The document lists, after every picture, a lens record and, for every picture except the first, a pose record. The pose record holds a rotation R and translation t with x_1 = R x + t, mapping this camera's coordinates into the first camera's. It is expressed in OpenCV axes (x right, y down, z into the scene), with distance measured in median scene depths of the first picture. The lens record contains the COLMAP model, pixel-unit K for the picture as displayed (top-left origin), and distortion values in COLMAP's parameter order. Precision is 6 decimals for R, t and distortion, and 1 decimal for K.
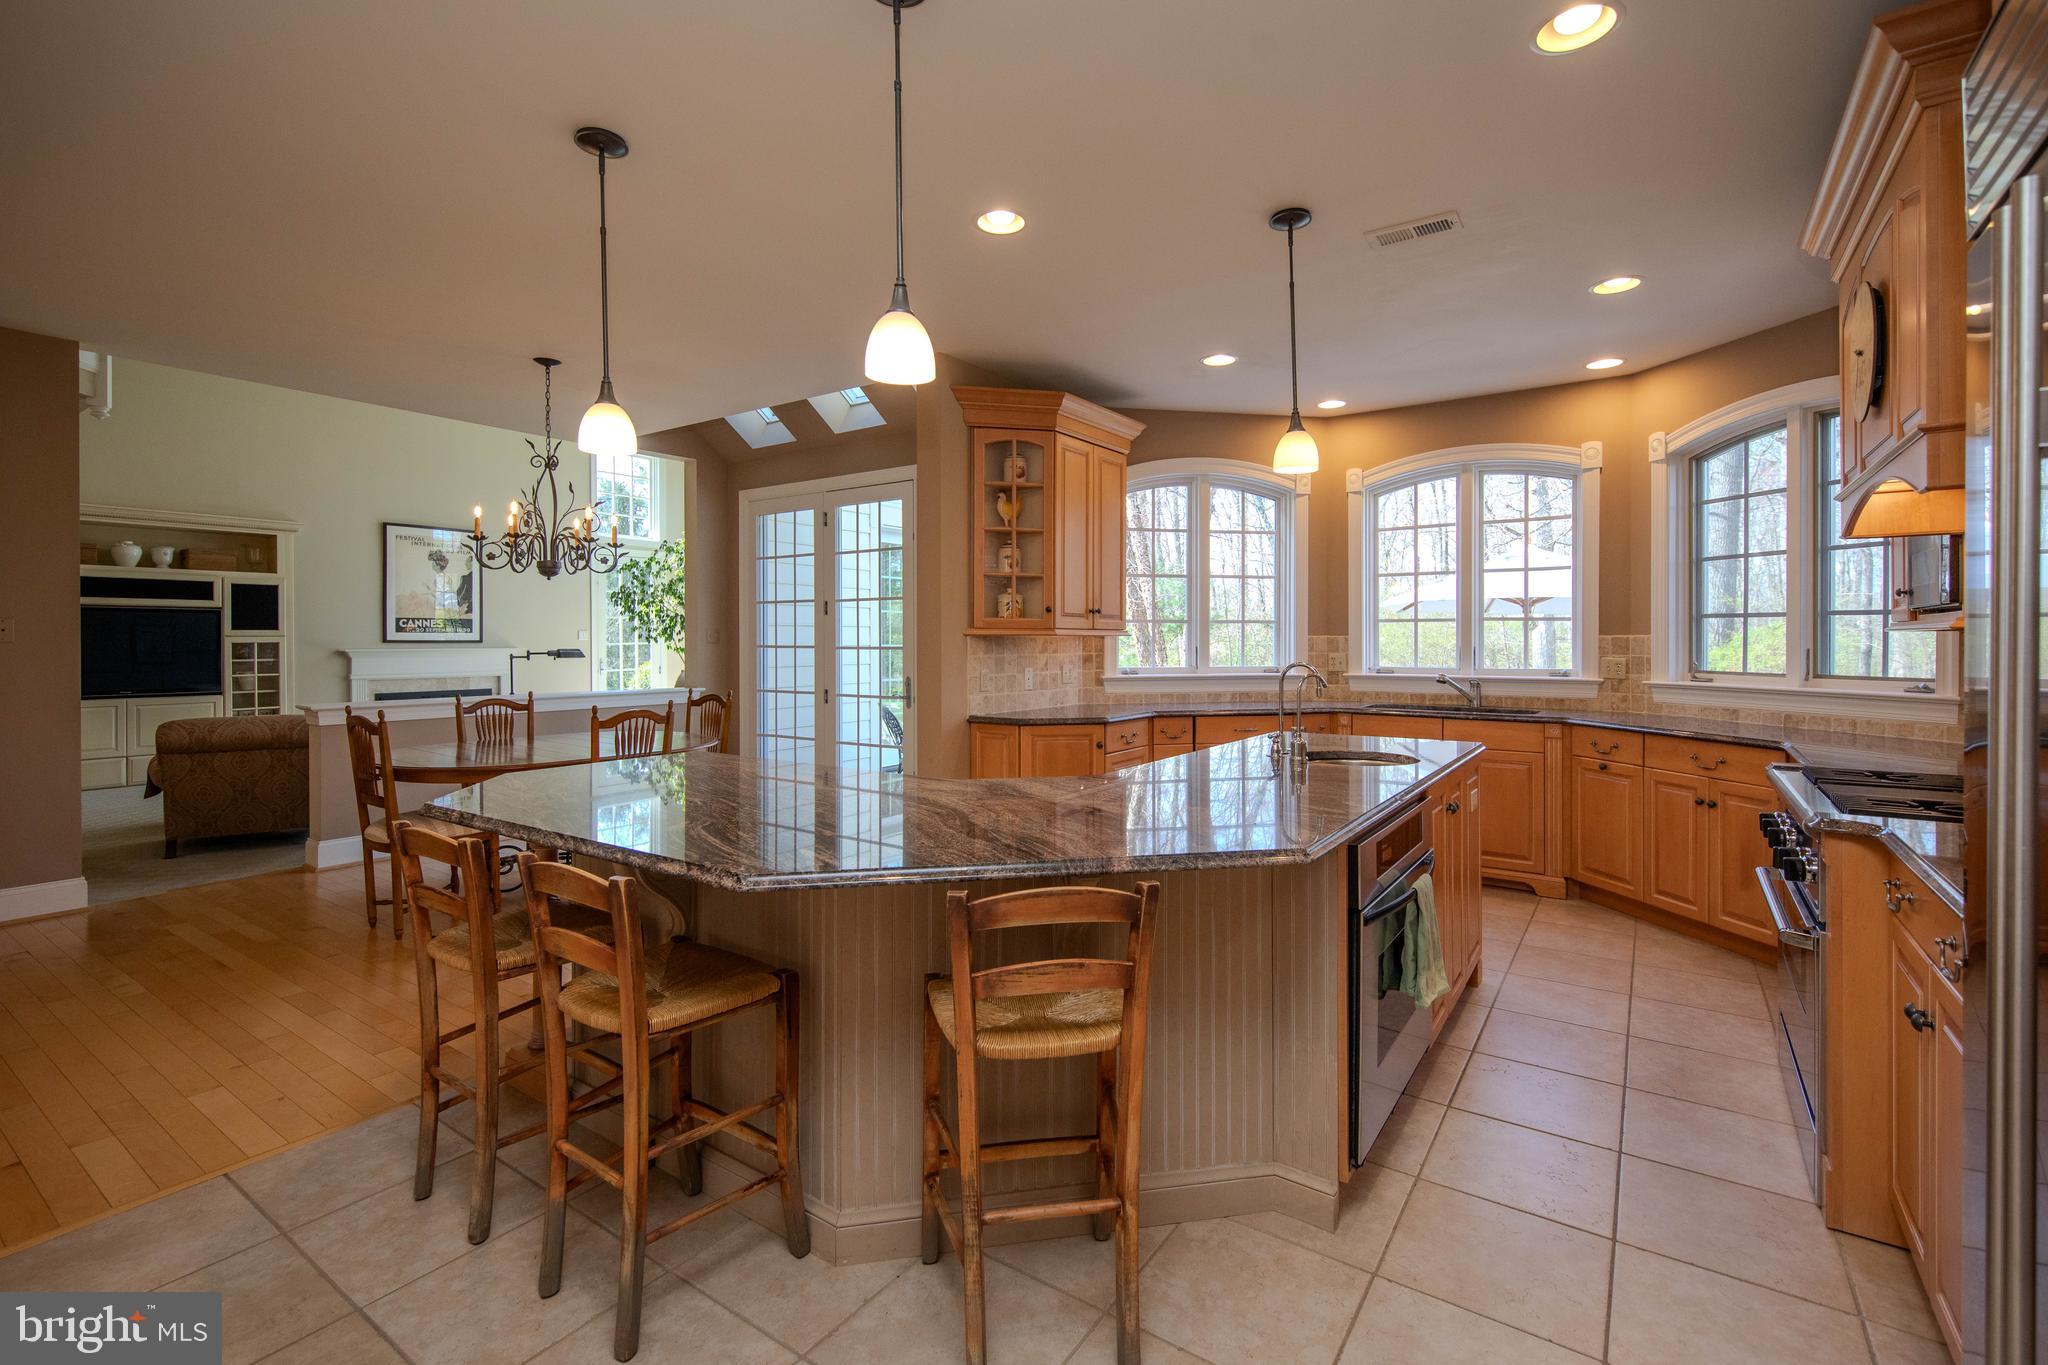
lens RADIAL K [[922.2, 0, 1026.5], [0, 922.2, 641.3], [0, 0, 1]] dist [0.018065, 0.000155]
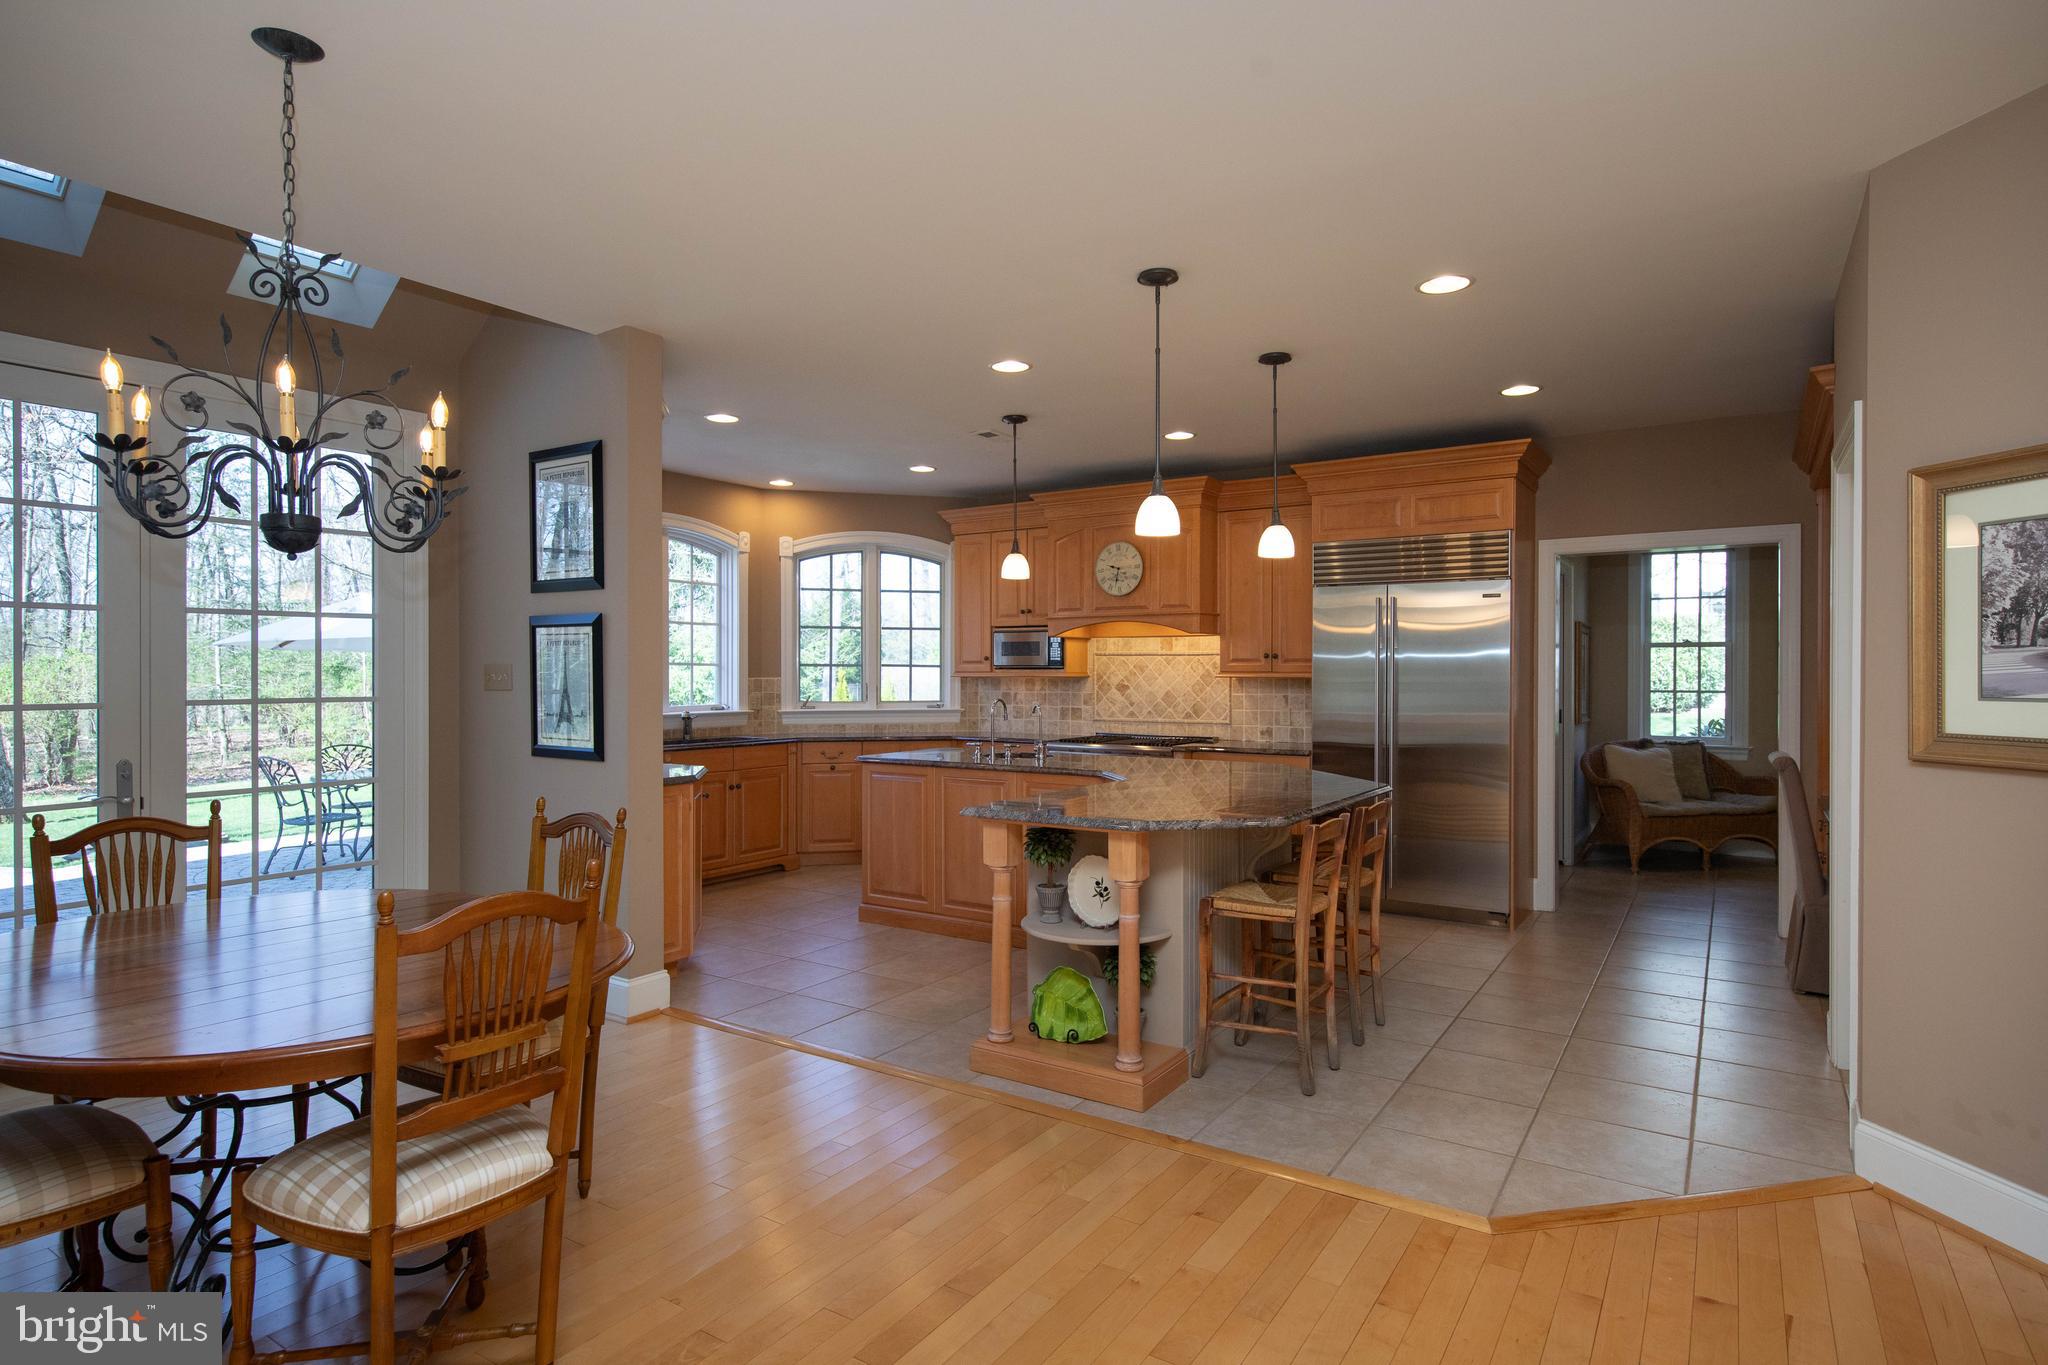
lens RADIAL K [[1102.2, 0, 1030.7], [0, 1102.2, 684.6], [0, 0, 1]] dist [0.006417, -0.001066]
pose [[-0.045624, -0.008468, 0.998923, -0.569442], [0.004843, 0.999950, 0.008698, -0.004891], [-0.998947, 0.005234, -0.045581, 0.384759]]
